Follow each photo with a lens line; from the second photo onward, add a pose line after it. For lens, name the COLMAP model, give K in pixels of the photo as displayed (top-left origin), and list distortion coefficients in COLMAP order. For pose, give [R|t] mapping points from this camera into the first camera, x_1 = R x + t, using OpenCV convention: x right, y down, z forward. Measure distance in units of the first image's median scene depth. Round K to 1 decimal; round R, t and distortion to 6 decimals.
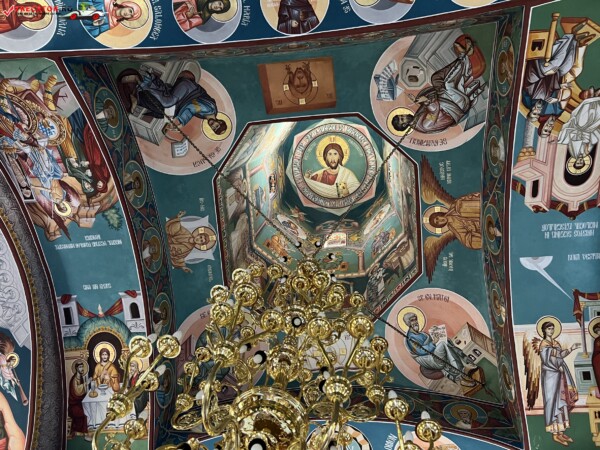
lens RADIAL K [[451.6, 0, 299.8], [0, 451.6, 226.0], [0, 0, 1]] dist [0.049856, -0.054407]
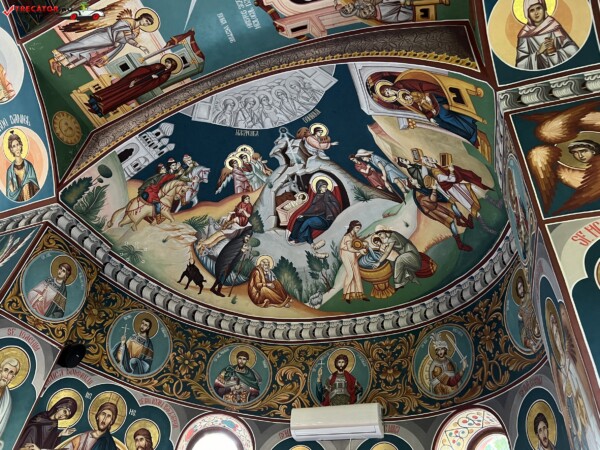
lens RADIAL K [[451.6, 0, 300.5], [0, 451.6, 223.9], [0, 0, 1]] dist [0.049856, -0.054407]
pose [[0.258750, 0.576866, 0.774773, 0.099830], [-0.950033, 0.296963, 0.096173, -0.052523], [-0.174600, -0.760945, 0.624882, -0.023046]]
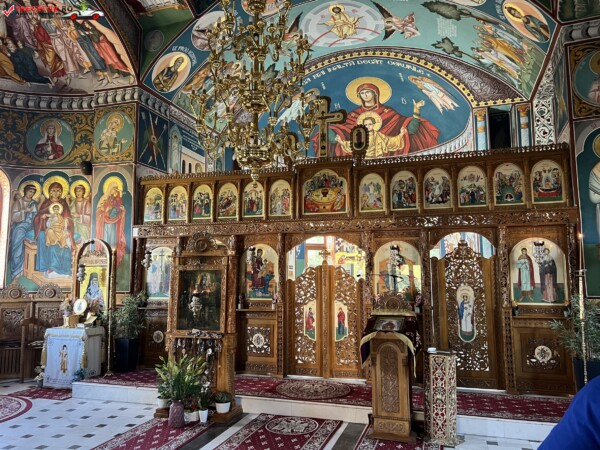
lens RADIAL K [[451.6, 0, 300.1], [0, 451.6, 225.0], [0, 0, 1]] dist [0.049856, -0.054407]
pose [[0.973325, -0.132191, -0.187521, 0.174216], [0.223015, 0.353164, 0.908592, -0.488439], [-0.053882, -0.926175, 0.373224, -0.166354]]
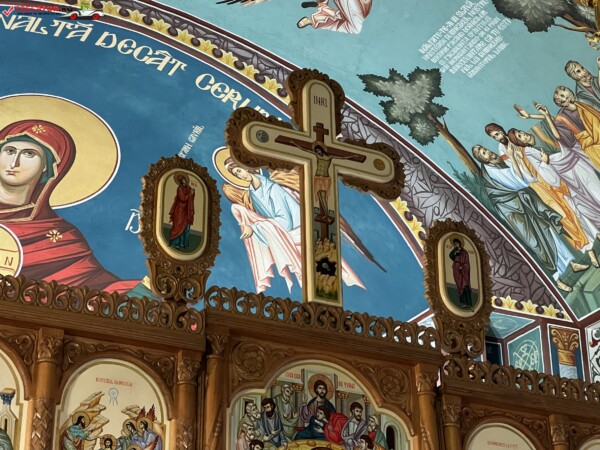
lens RADIAL K [[1336.1, 0, 321.8], [0, 1336.1, 210.9], [0, 0, 1]] dist [0.156133, 0.000000]
pose [[0.831105, 0.141190, 0.537894, -0.430255], [-0.506018, 0.593201, 0.626146, 0.037794], [-0.230674, -0.792577, 0.564457, 0.046907]]
